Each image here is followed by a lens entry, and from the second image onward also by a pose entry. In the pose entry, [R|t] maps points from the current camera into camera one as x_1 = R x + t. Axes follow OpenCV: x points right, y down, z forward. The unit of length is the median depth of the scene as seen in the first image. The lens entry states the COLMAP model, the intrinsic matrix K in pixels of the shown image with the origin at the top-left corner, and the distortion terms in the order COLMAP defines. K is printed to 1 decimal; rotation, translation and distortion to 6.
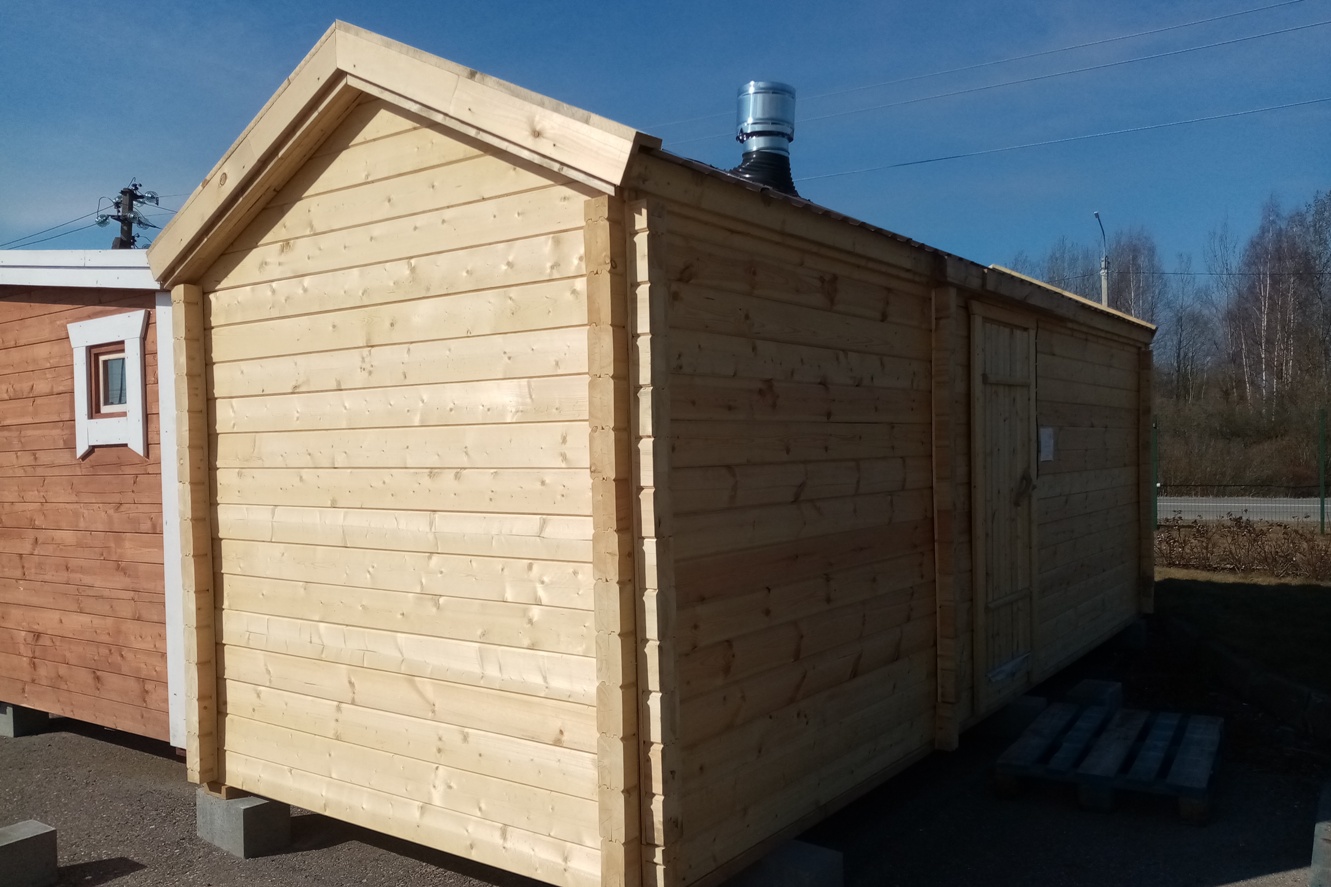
lens RADIAL K [[1051.8, 0, 664.4], [0, 1051.8, 467.8], [0, 0, 1]] dist [0.040966, -0.071471]
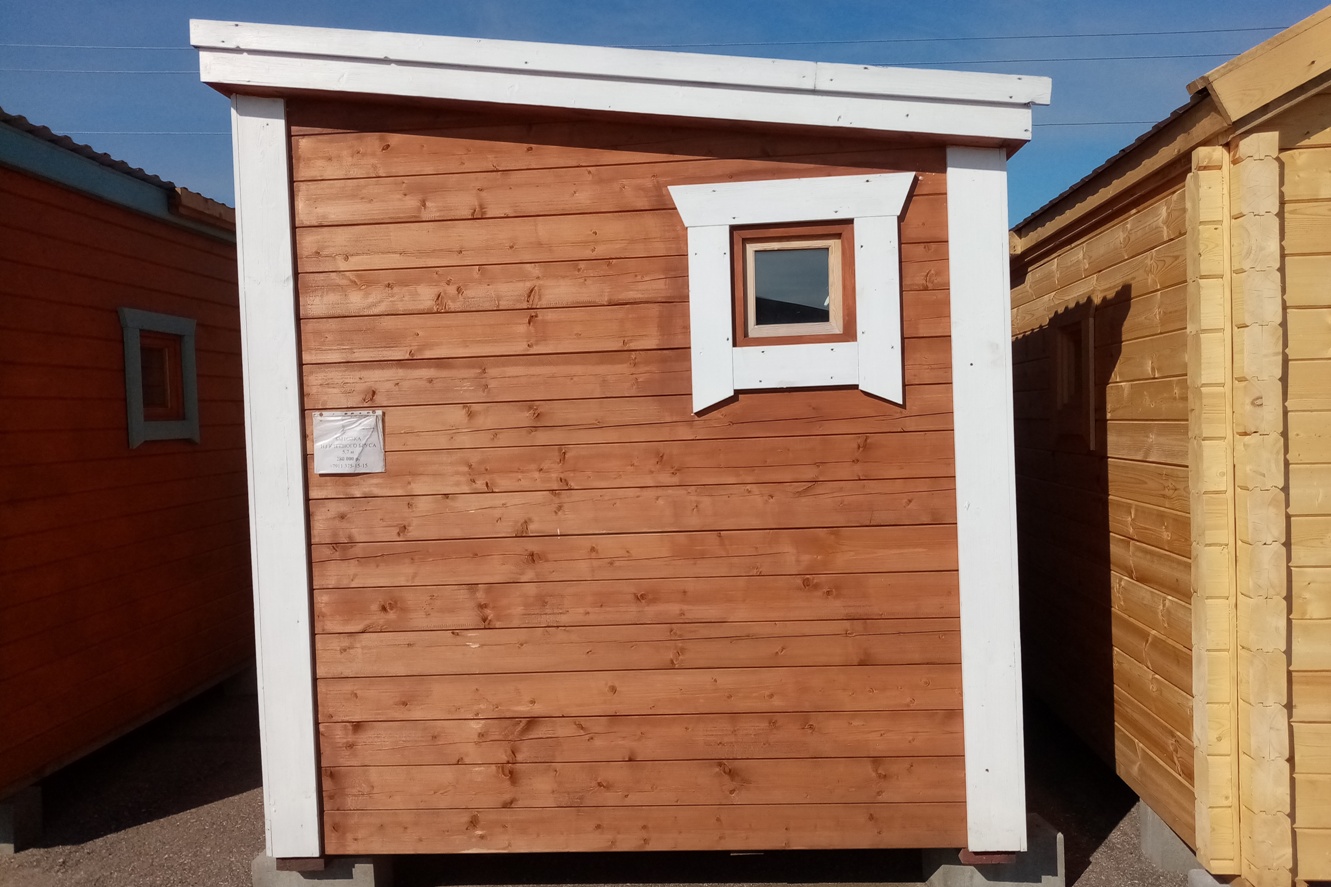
lens RADIAL K [[1047.4, 0, 665.5], [0, 1047.4, 443.5], [0, 0, 1]] dist [0.040501, -0.080554]
pose [[0.858708, -0.019296, 0.512102, -0.900521], [0.022892, 0.999738, -0.000715, 0.009493], [-0.511954, 0.012337, 0.858924, 0.514267]]
